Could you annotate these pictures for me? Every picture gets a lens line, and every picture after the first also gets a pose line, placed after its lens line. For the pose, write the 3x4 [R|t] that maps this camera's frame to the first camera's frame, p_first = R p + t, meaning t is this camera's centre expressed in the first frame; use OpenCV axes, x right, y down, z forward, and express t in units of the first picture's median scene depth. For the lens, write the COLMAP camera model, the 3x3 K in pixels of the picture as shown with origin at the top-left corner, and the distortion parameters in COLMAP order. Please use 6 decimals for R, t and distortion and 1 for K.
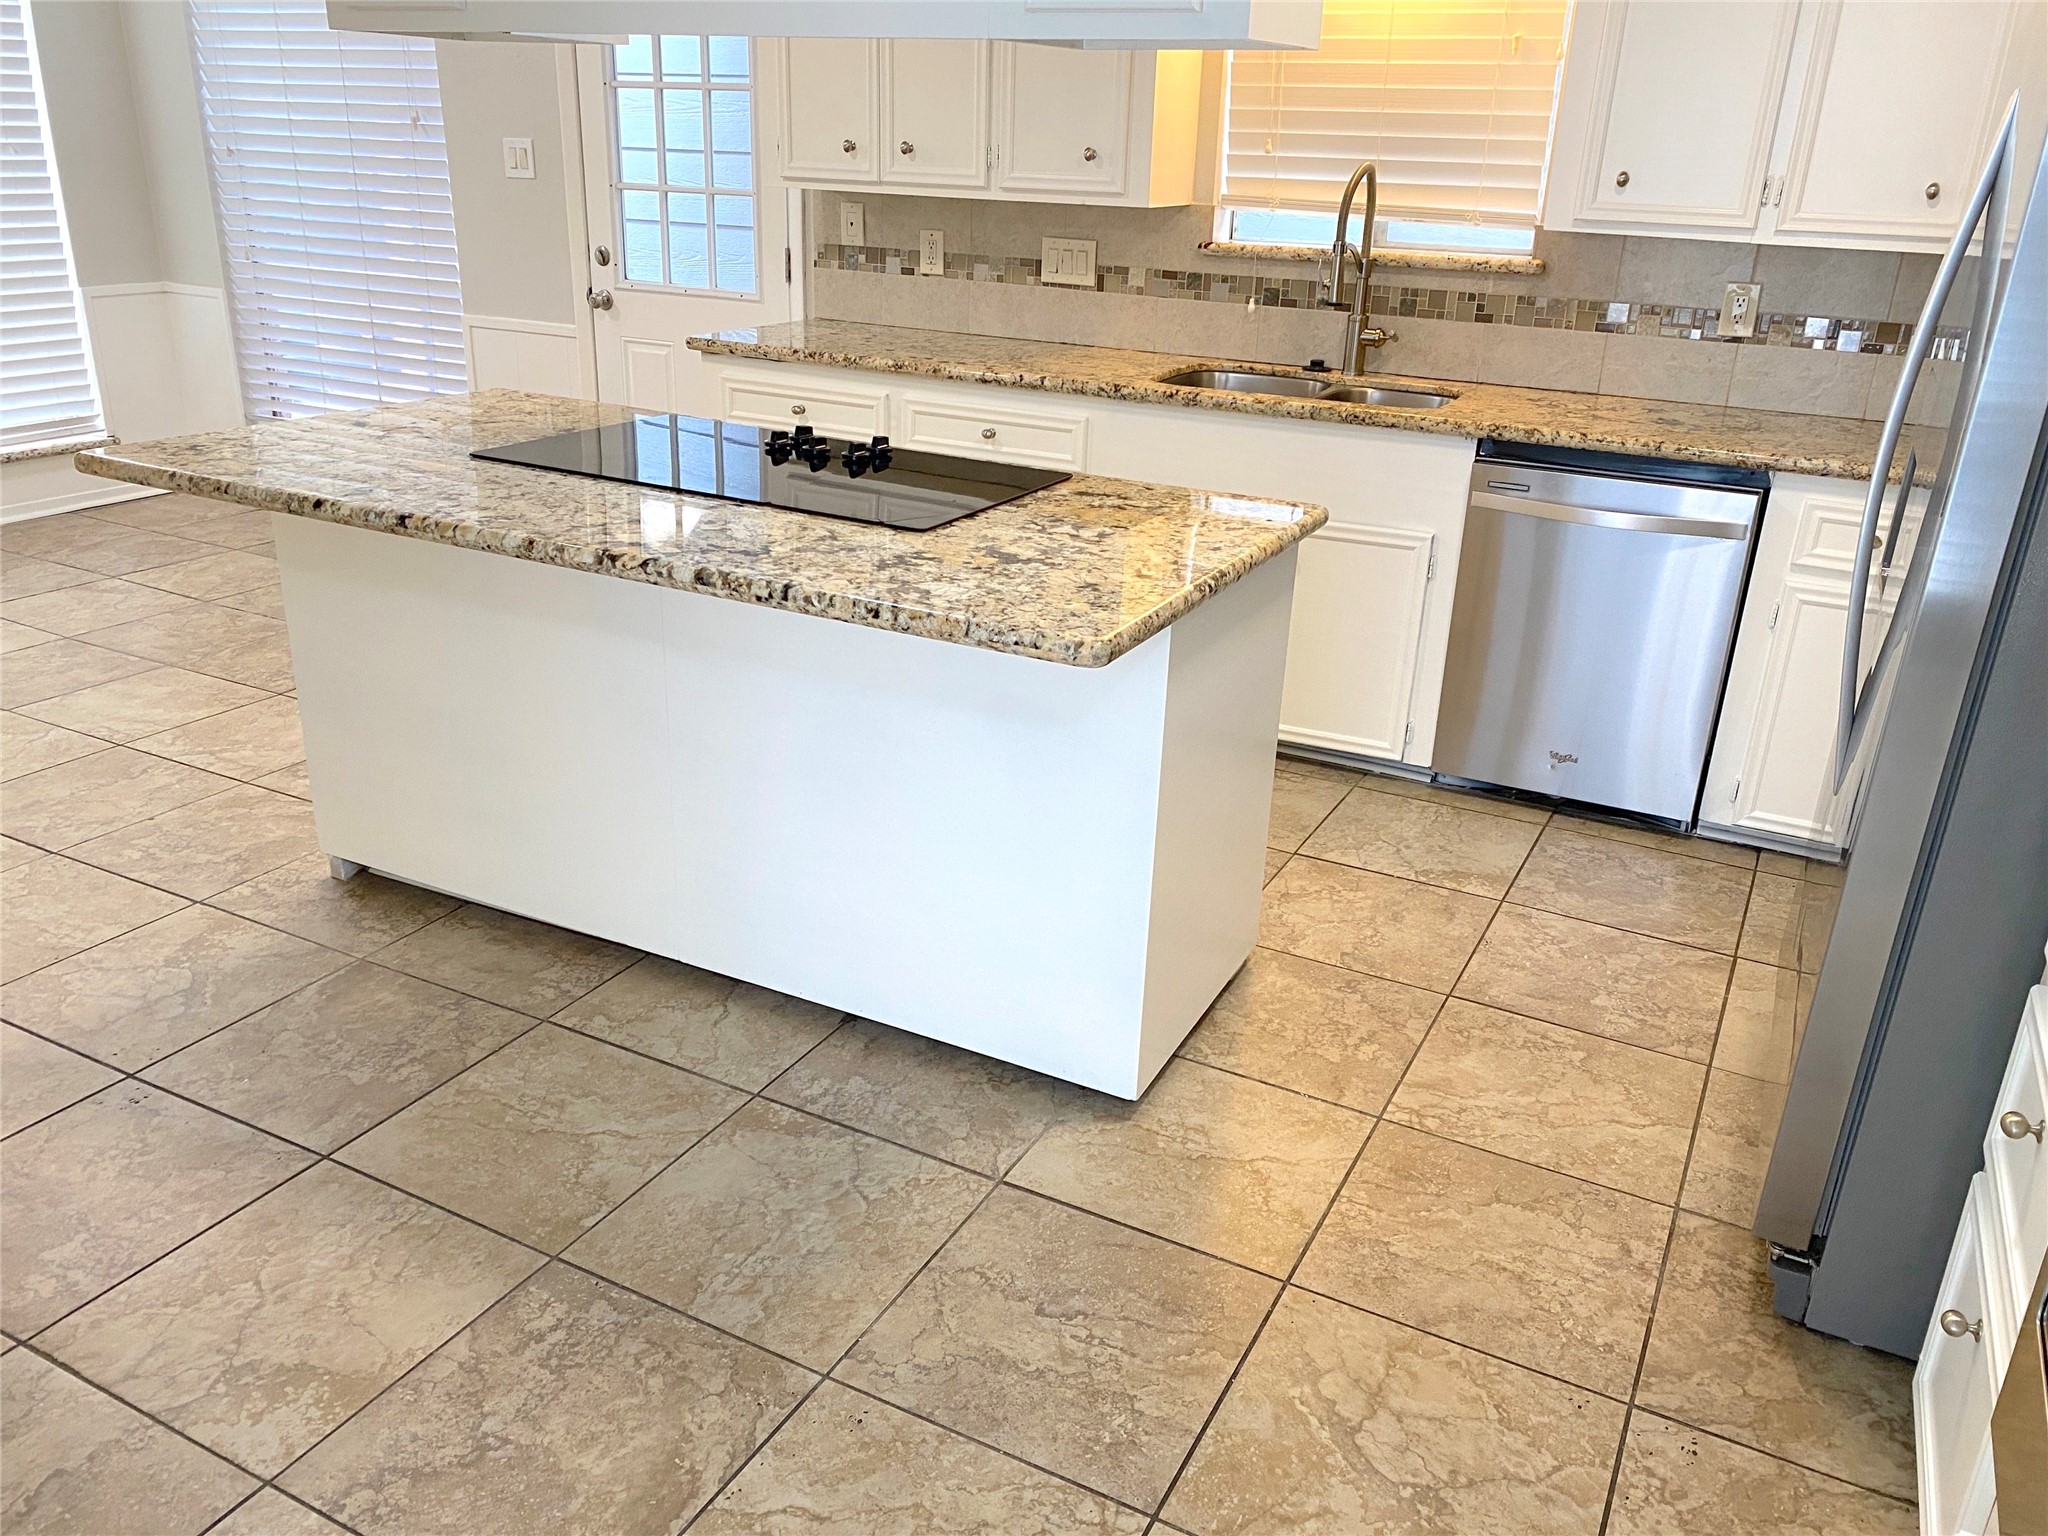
lens RADIAL K [[1556.0, 0, 1043.7], [0, 1556.0, 760.3], [0, 0, 1]] dist [0.047362, -0.050894]
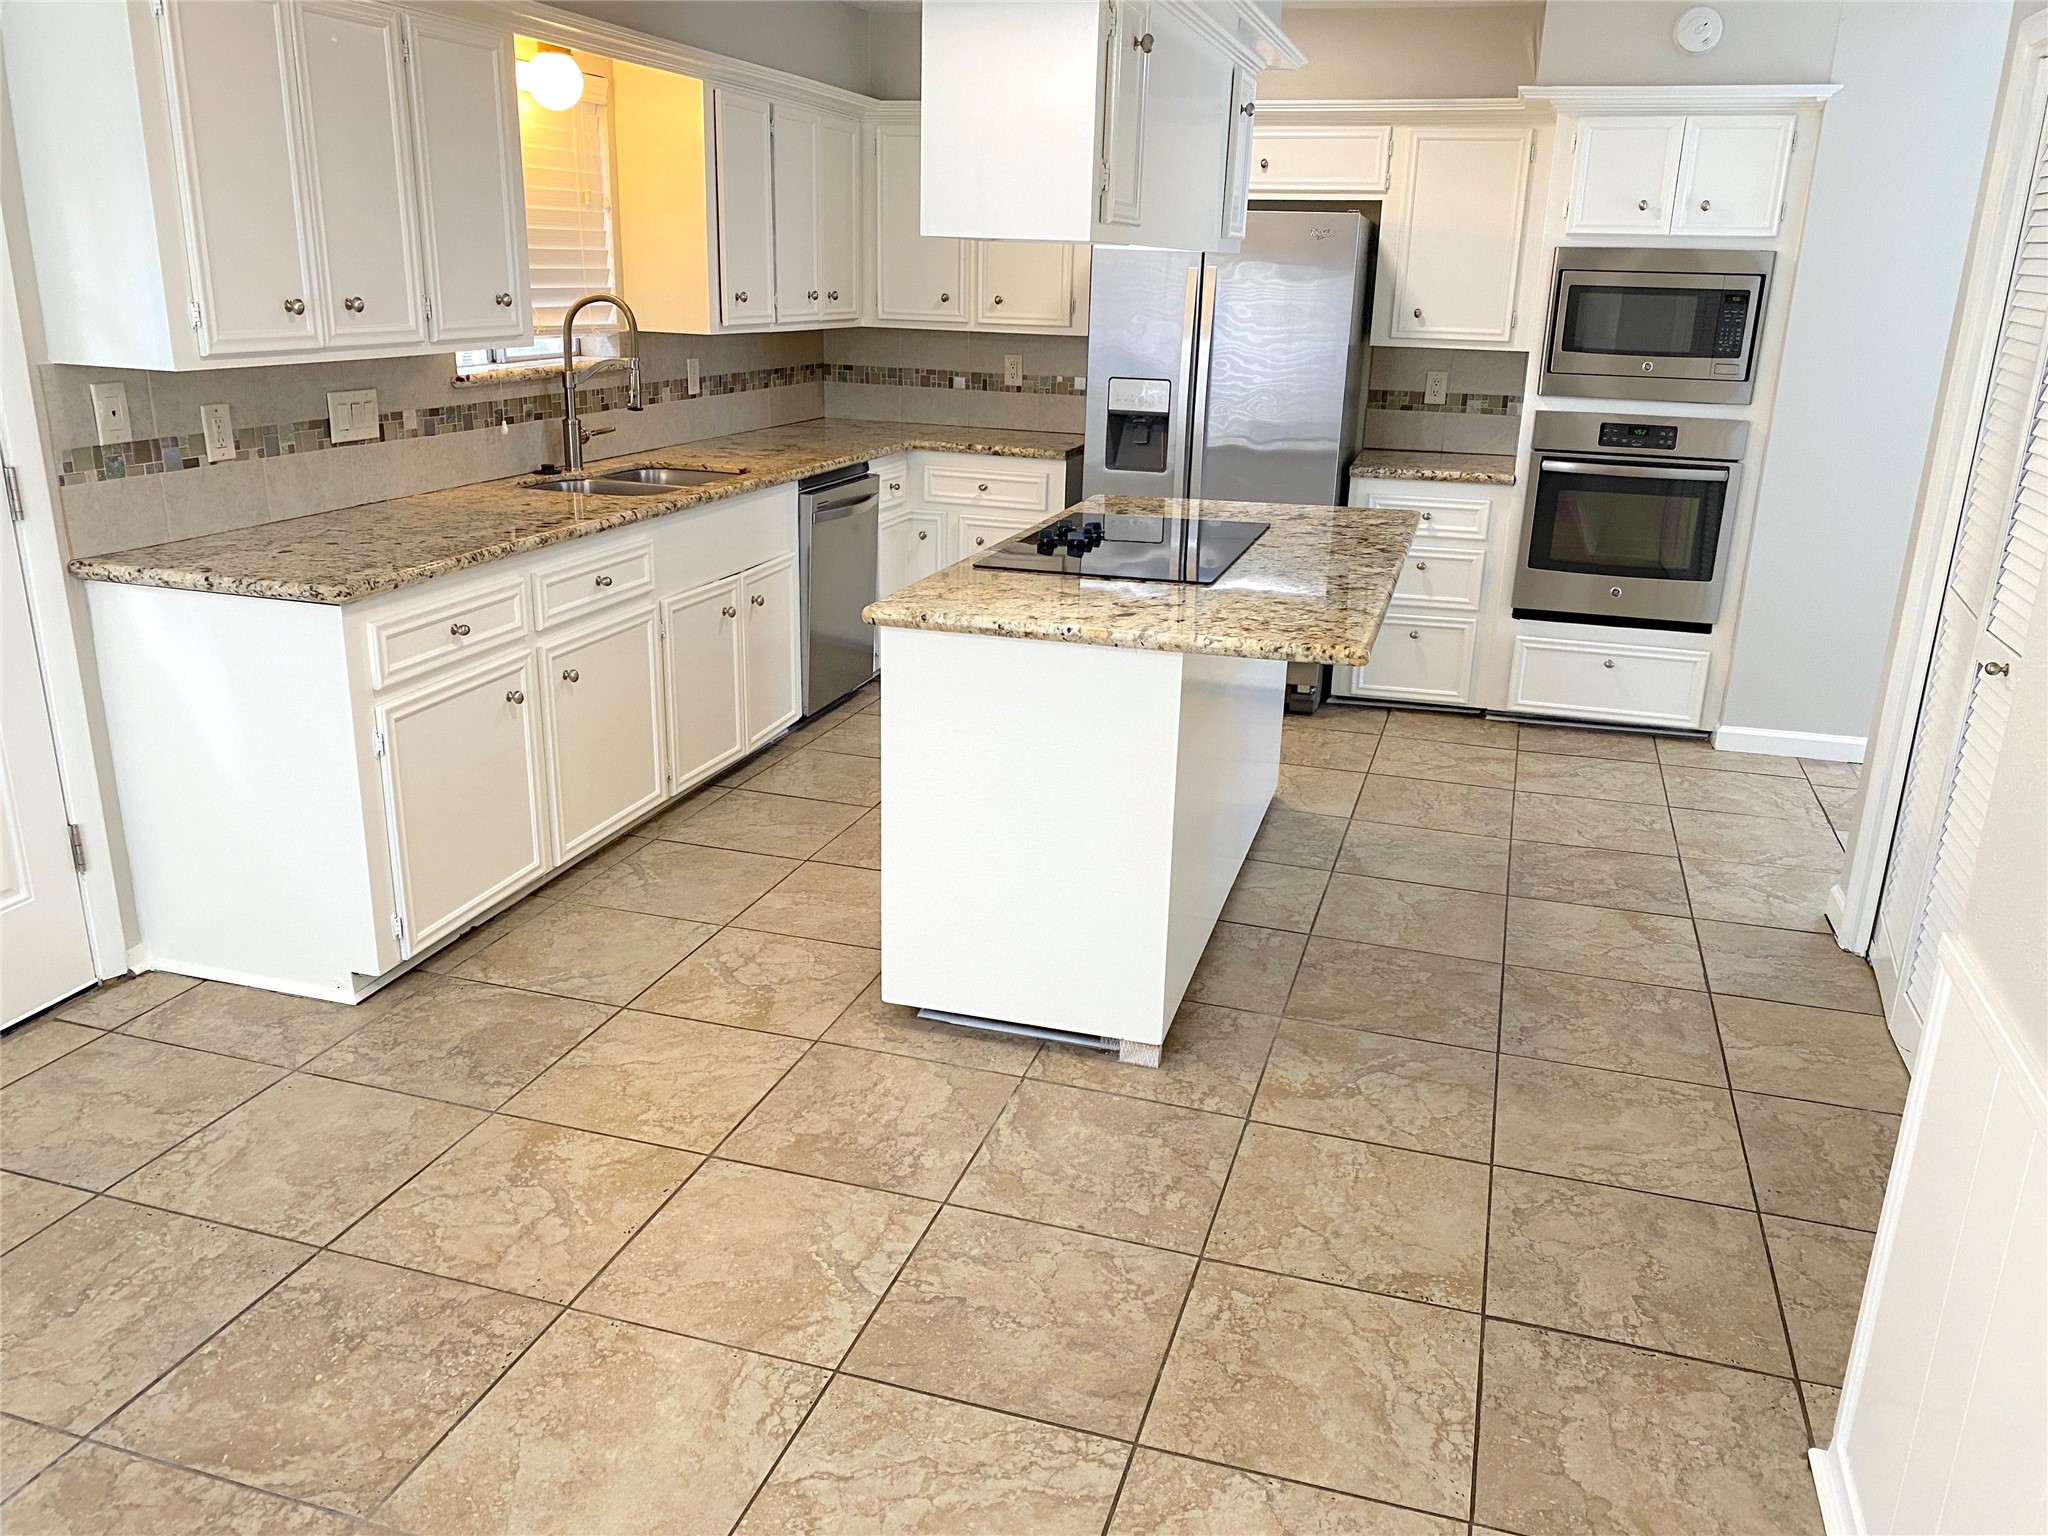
lens RADIAL K [[1556.0, 0, 1033.9], [0, 1556.0, 758.6], [0, 0, 1]] dist [0.047362, -0.050894]
pose [[-0.173339, -0.334456, 0.926333, -1.209758], [0.335139, 0.864407, 0.374810, -0.460605], [-0.926086, 0.375419, -0.037746, 0.975357]]
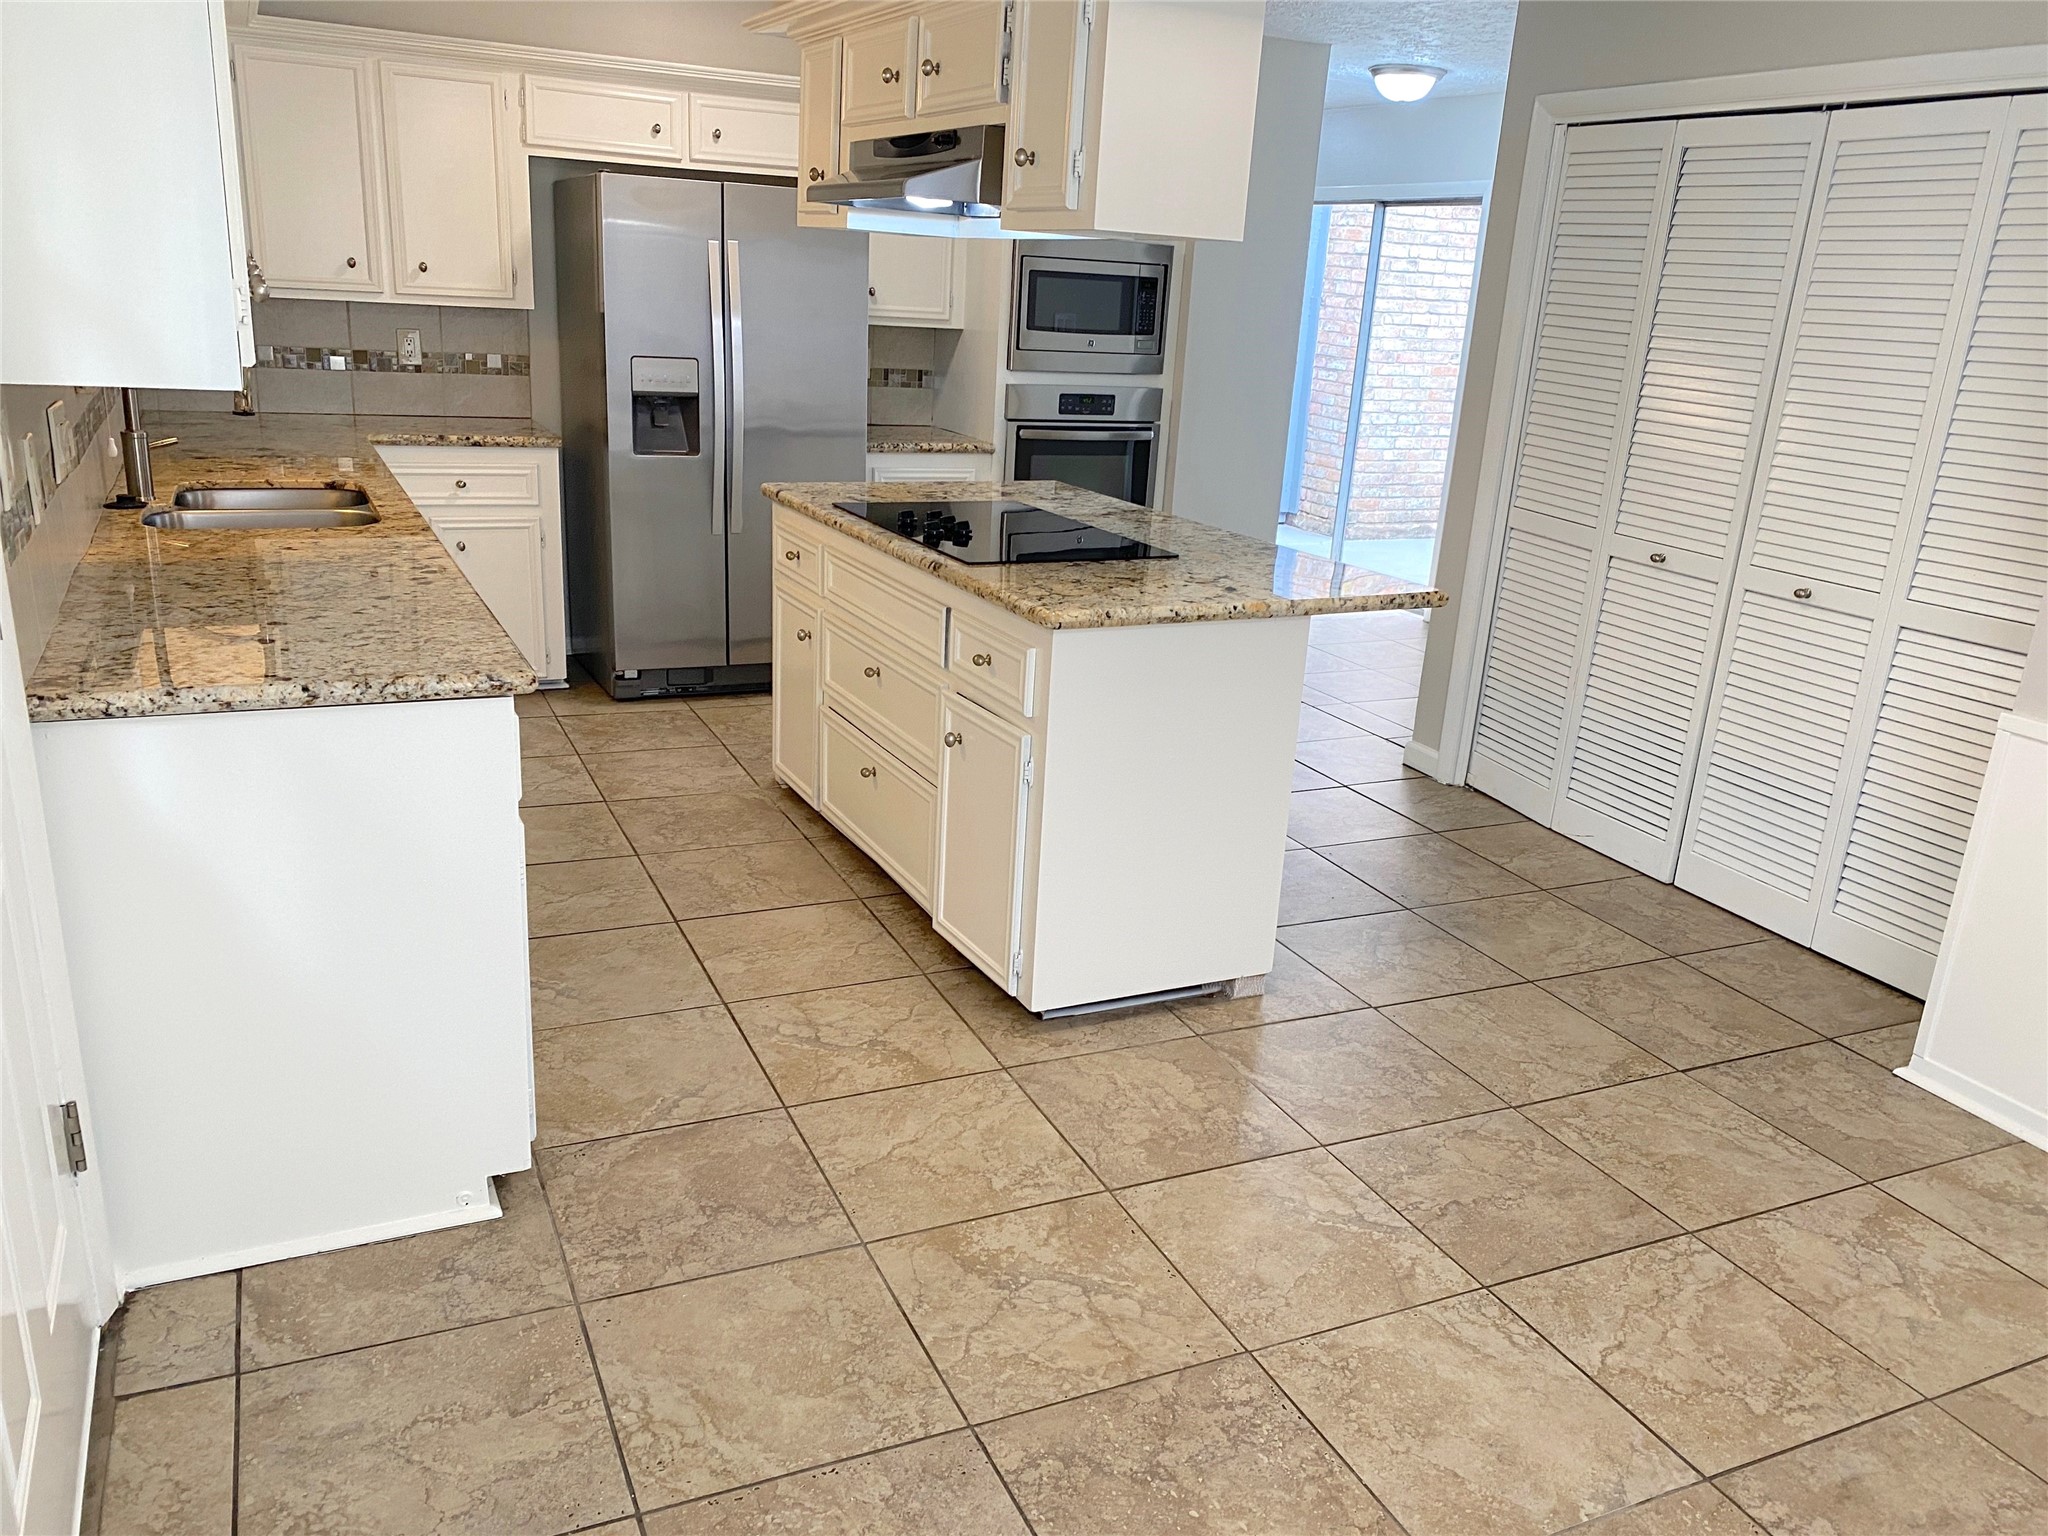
lens RADIAL K [[1556.0, 0, 1031.3], [0, 1556.0, 787.0], [0, 0, 1]] dist [0.047362, -0.050894]
pose [[-0.786351, -0.266221, 0.557475, -0.843002], [0.148405, 0.794557, 0.588774, -0.666202], [-0.599689, 0.545715, -0.585293, 1.559396]]
